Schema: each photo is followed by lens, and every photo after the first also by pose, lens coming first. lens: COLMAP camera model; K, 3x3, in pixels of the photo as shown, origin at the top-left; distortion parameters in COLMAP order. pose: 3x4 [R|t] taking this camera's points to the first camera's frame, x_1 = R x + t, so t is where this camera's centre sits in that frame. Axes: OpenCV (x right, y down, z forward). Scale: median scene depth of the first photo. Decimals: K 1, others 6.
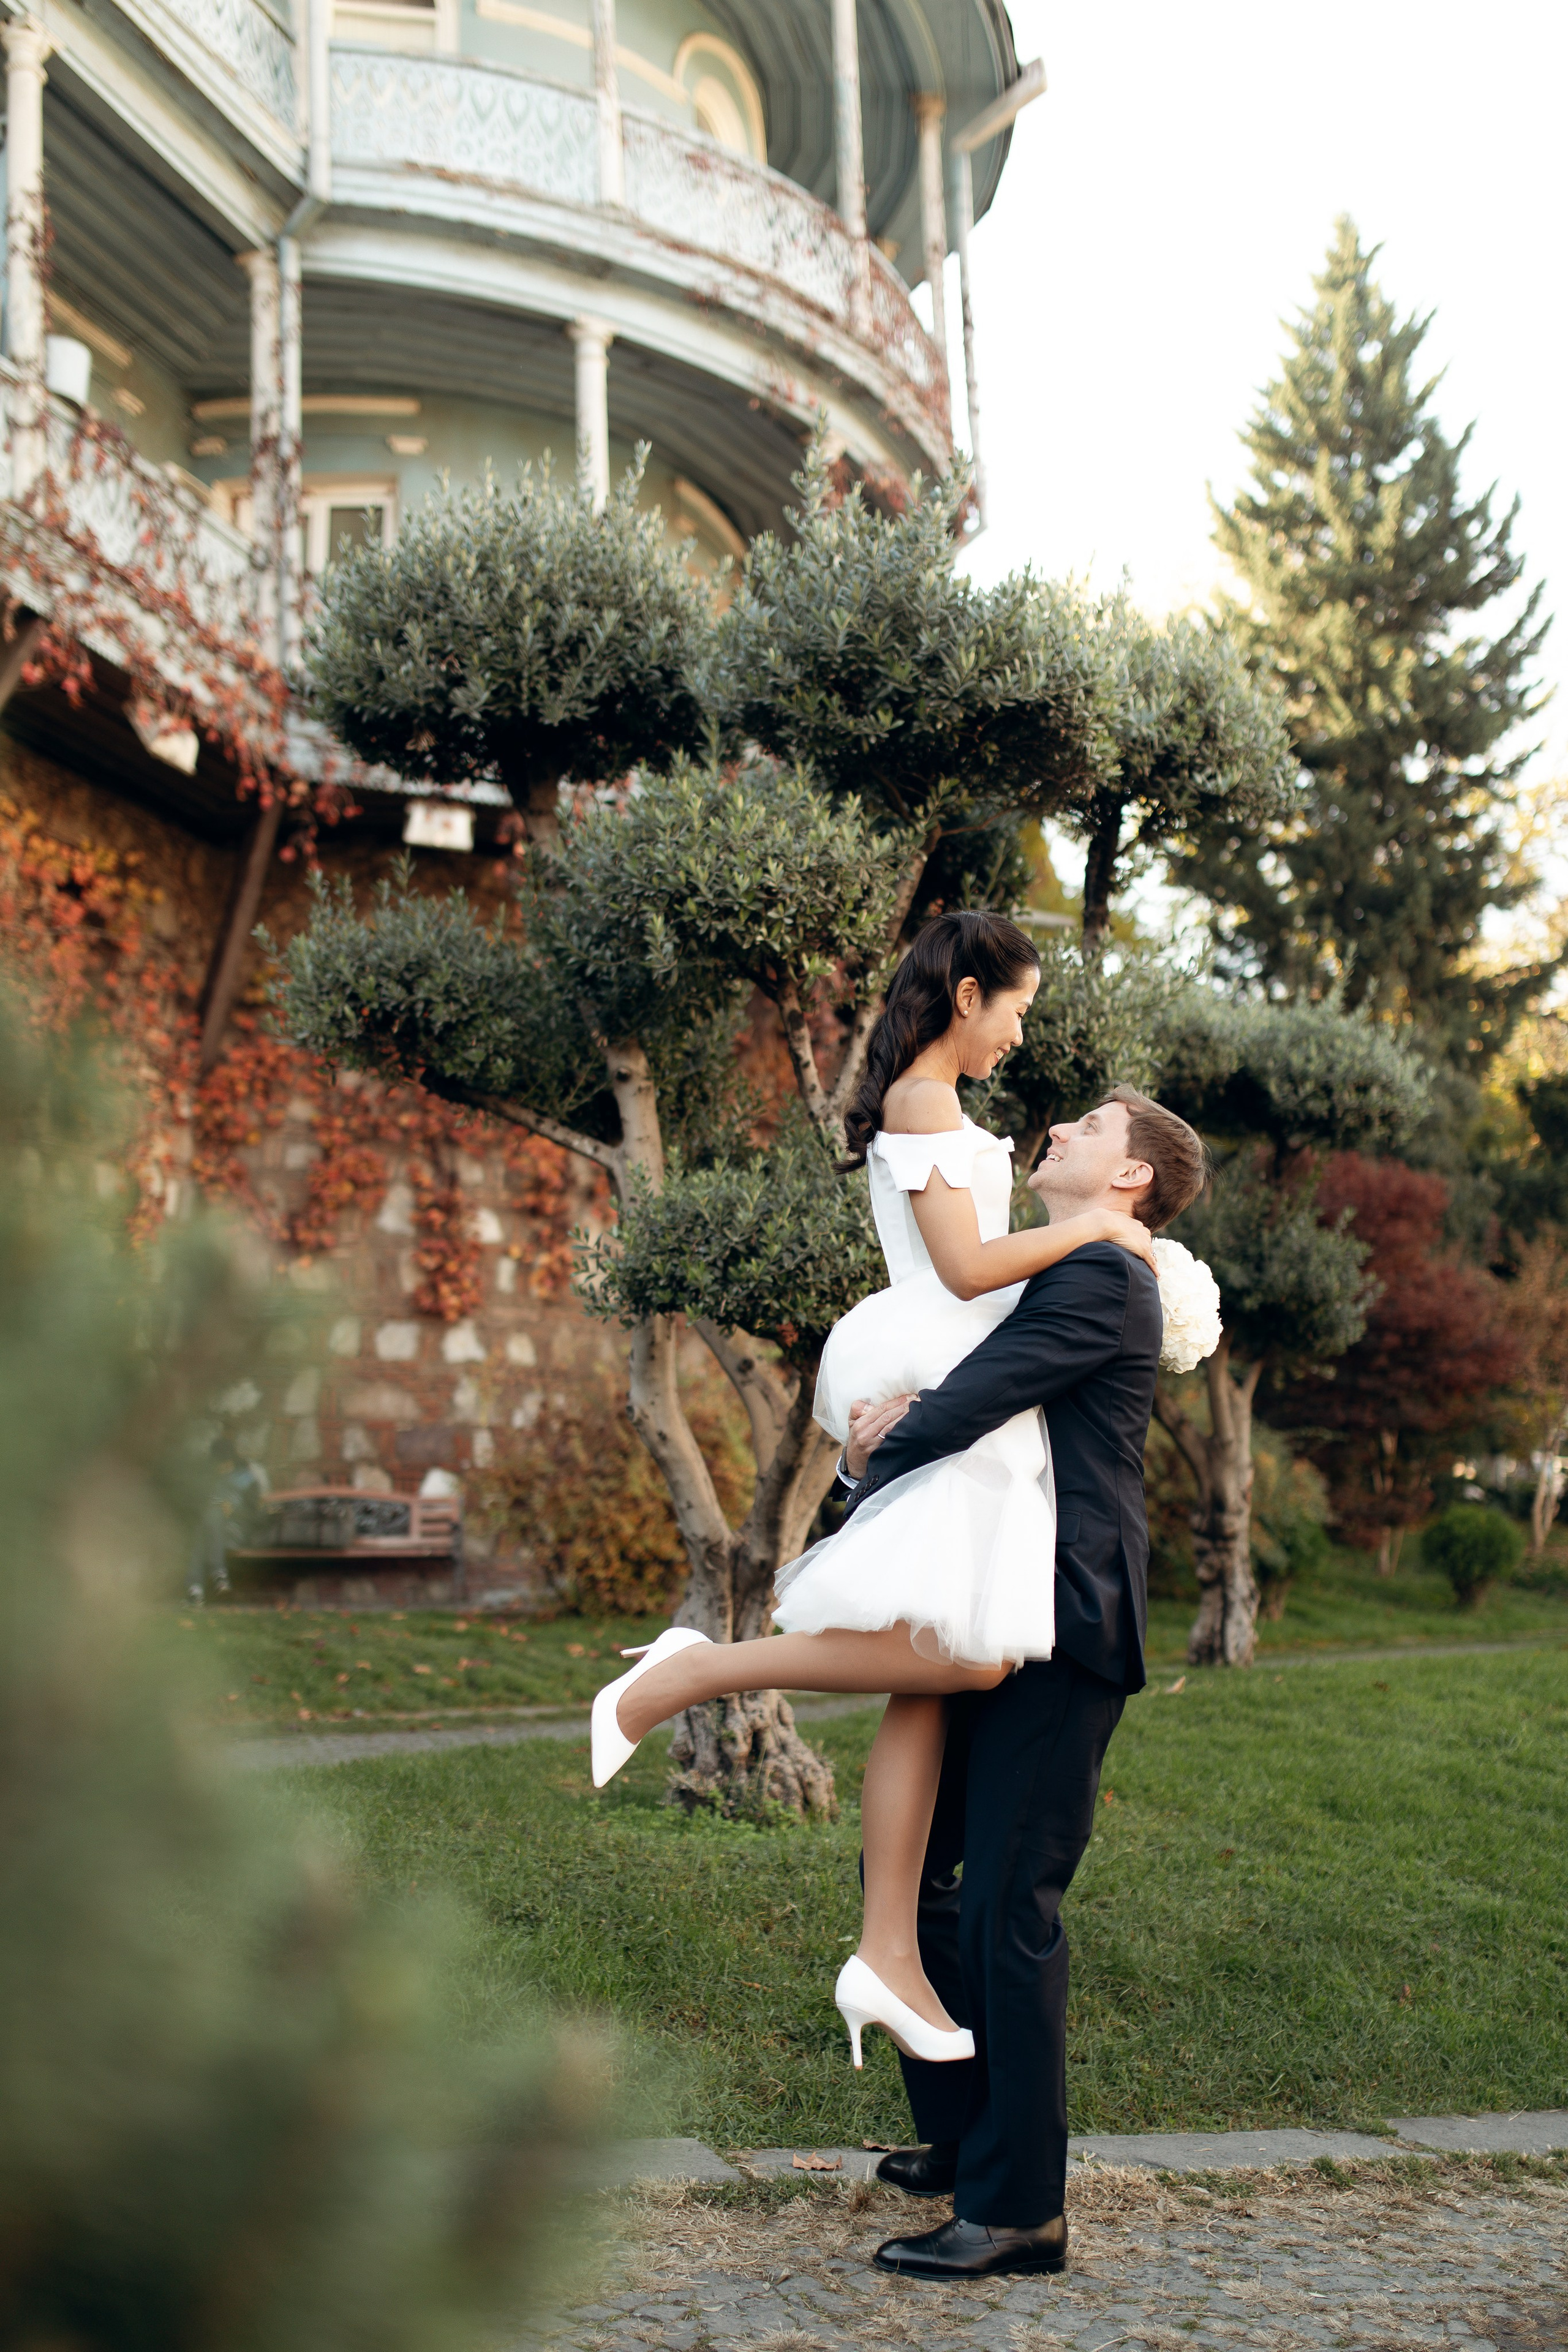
lens RADIAL K [[2376.3, 0, 828.7], [0, 2376.3, 1279.6], [0, 0, 1]] dist [0.003423, -0.000394]
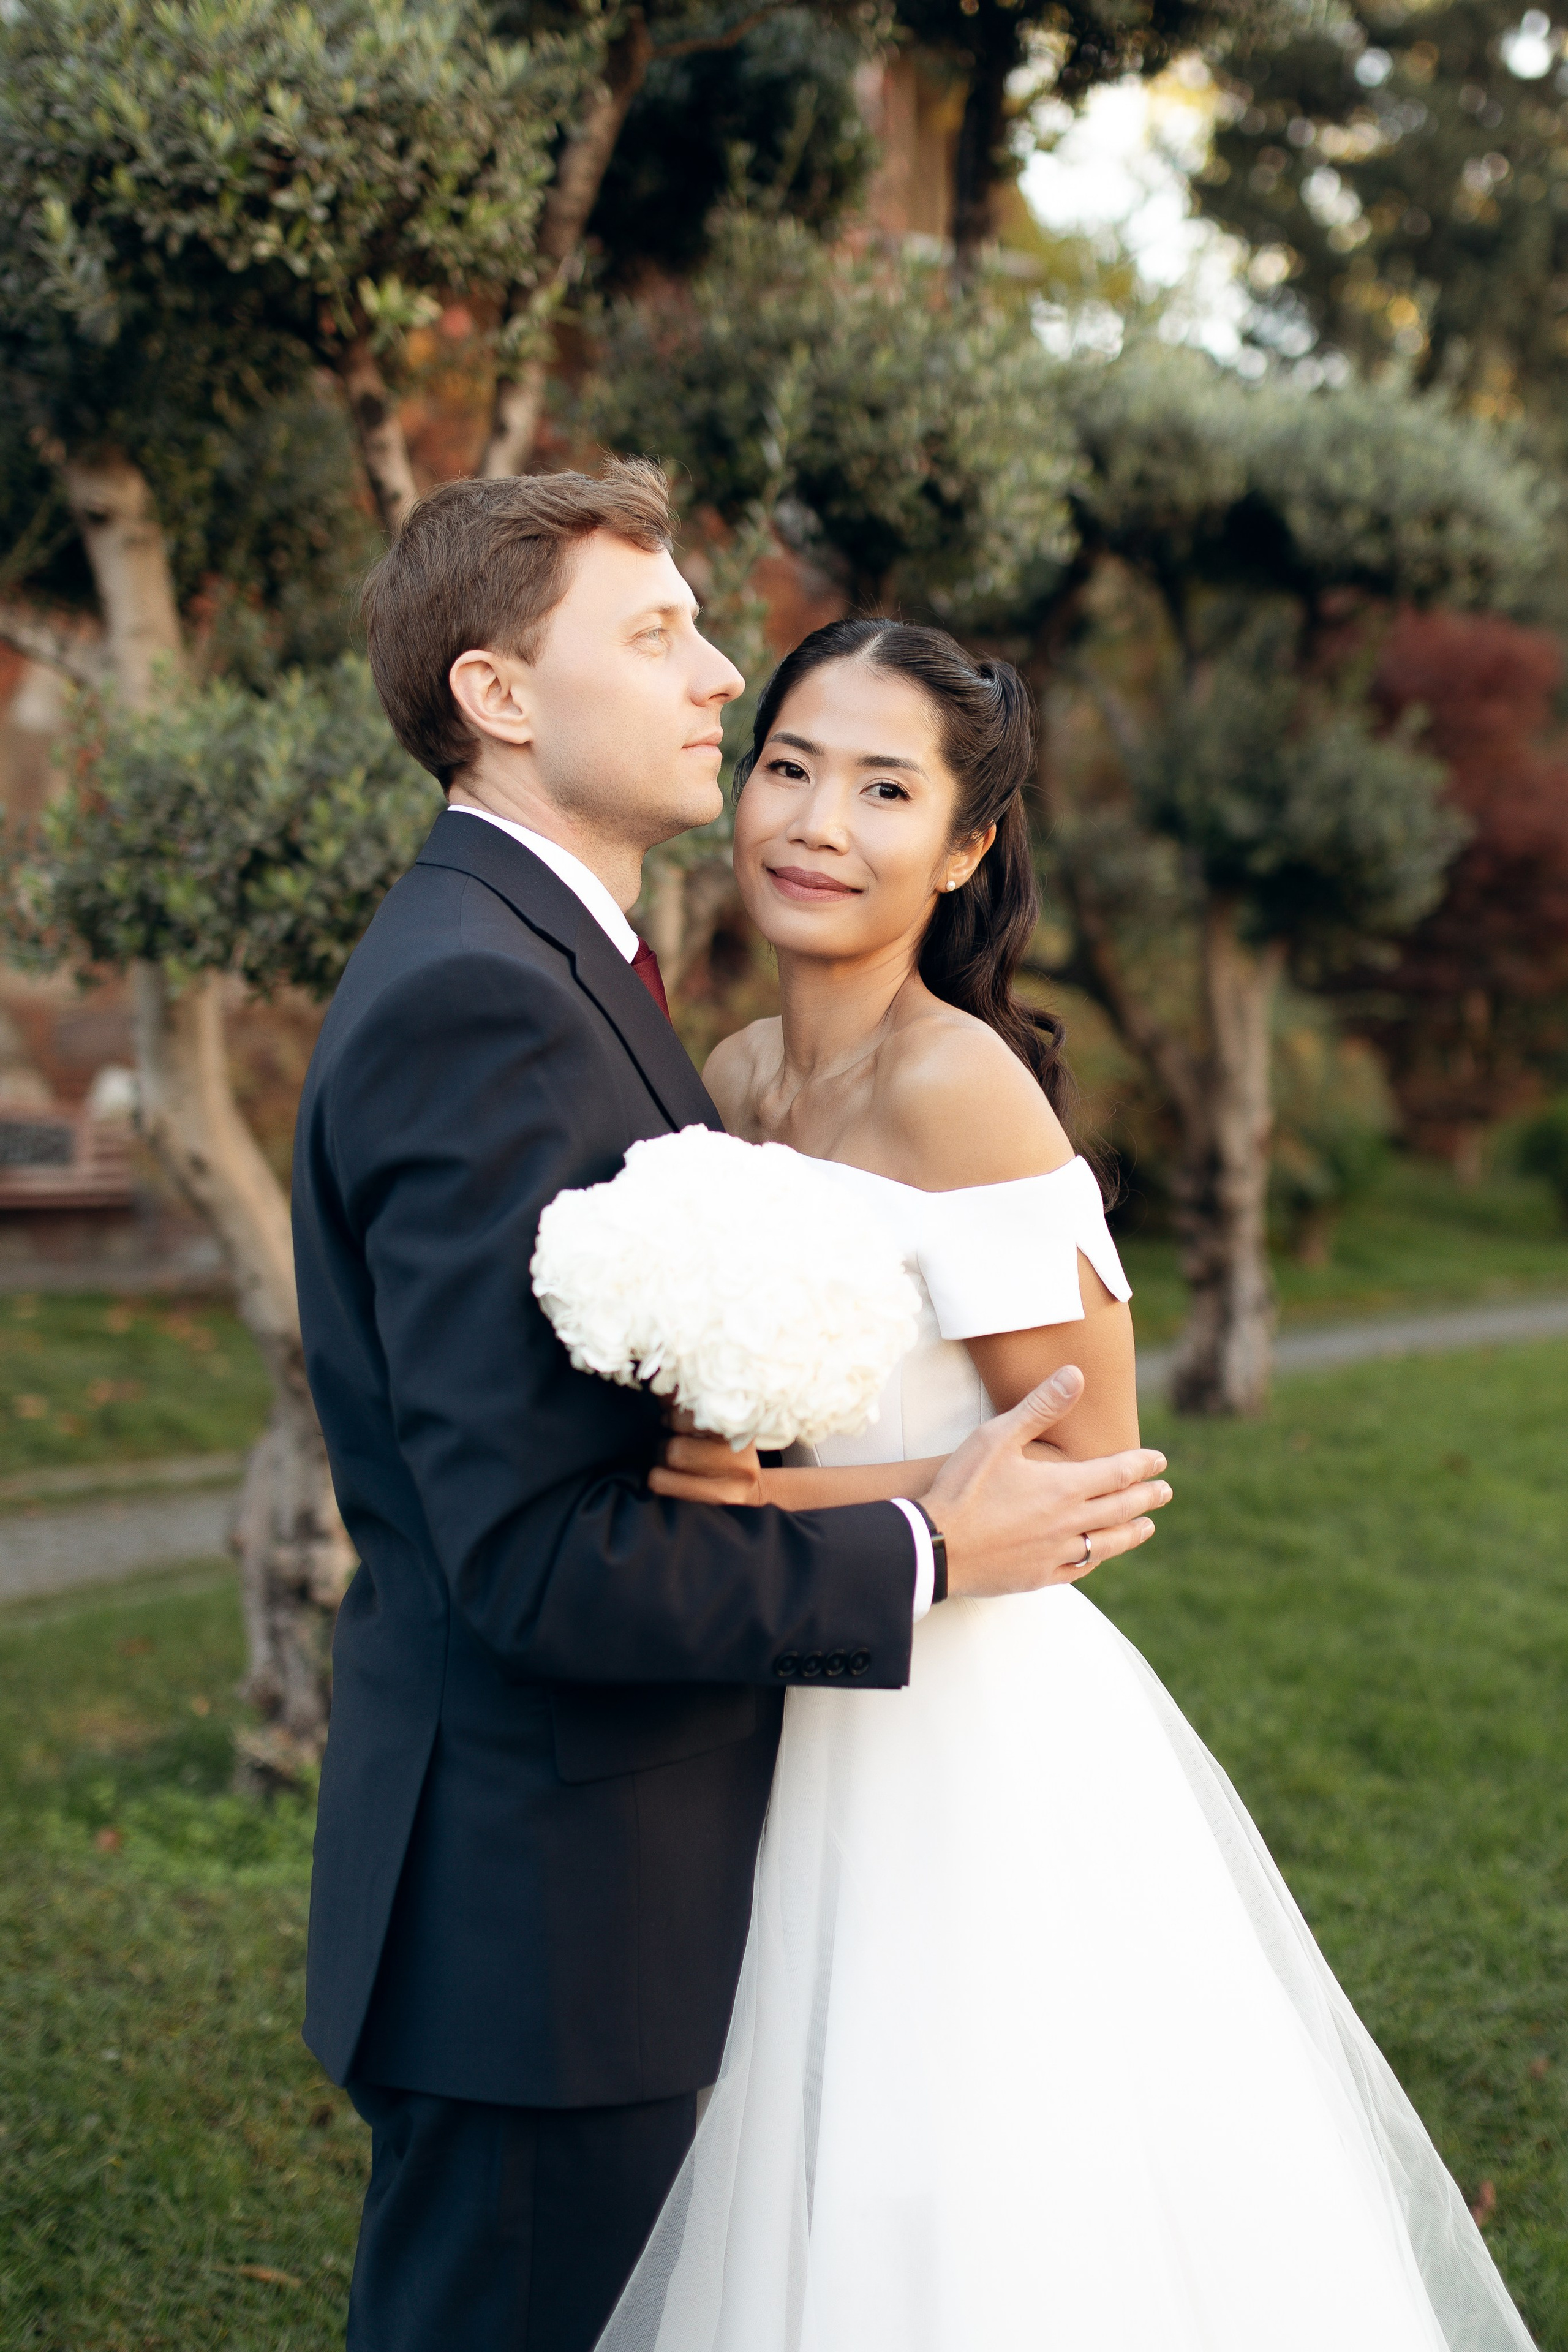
lens RADIAL K [[3057.8, 0, 916.3], [0, 3057.8, 1102.3], [0, 0, 1]] dist [0.000500, 0.006047]
pose [[0.998723, -0.011665, 0.049161, 0.039996], [0.006037, 0.993564, 0.113115, -0.018125], [-0.050164, -0.112674, 0.992365, 0.167083]]
